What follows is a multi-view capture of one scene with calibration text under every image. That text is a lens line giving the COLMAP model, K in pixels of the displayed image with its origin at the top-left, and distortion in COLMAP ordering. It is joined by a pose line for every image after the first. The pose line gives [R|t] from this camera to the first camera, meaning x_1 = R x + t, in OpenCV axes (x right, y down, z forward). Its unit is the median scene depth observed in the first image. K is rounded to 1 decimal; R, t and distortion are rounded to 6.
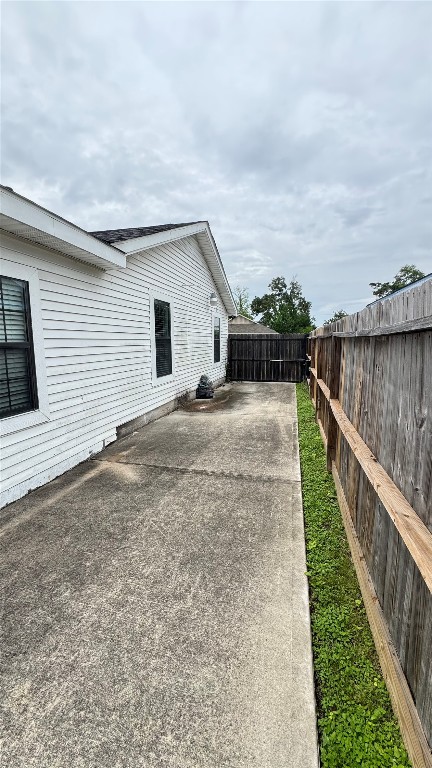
lens RADIAL K [[305.6, 0, 216.7], [0, 305.6, 382.7], [0, 0, 1]] dist [-0.001348, -0.000150]
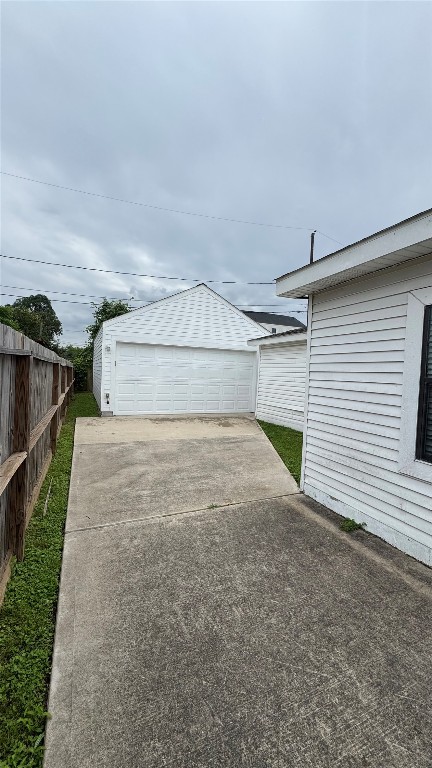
lens RADIAL K [[305.6, 0, 216.7], [0, 305.6, 382.7], [0, 0, 1]] dist [-0.001348, -0.000150]
pose [[-0.790277, -0.005188, -0.612727, 0.410712], [-0.115378, 0.983337, 0.140485, -0.204313], [0.601789, 0.181717, -0.777708, 1.584468]]
